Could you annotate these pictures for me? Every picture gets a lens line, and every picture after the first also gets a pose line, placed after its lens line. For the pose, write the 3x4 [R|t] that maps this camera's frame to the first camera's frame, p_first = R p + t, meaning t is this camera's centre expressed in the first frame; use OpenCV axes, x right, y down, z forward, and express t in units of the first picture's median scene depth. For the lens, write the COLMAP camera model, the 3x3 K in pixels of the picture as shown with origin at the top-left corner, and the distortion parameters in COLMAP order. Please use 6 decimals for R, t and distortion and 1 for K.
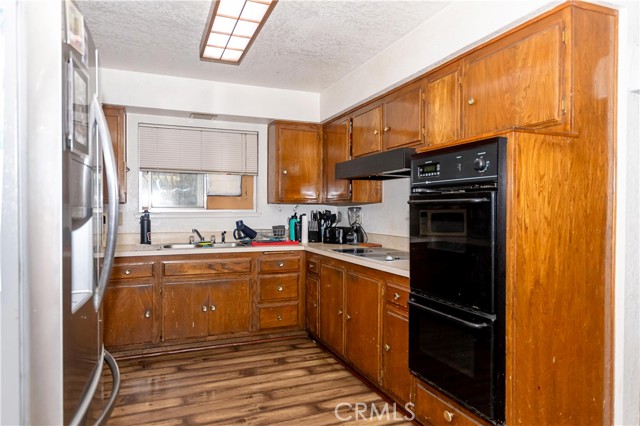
lens RADIAL K [[392.2, 0, 320.2], [0, 392.2, 211.0], [0, 0, 1]] dist [0.009329, -0.002565]
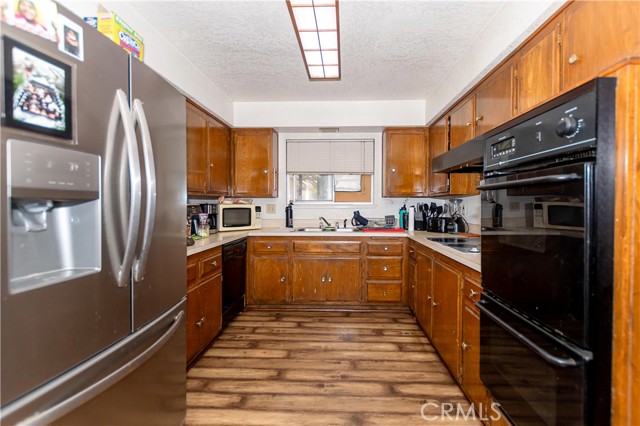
lens RADIAL K [[280.1, 0, 339.1], [0, 280.1, 206.9], [0, 0, 1]] dist [0.009233, -0.004436]
pose [[0.917335, 0.002310, -0.398110, 0.161491], [-0.001150, 0.999994, 0.003152, 0.015058], [0.398115, -0.002433, 0.917332, 0.265072]]
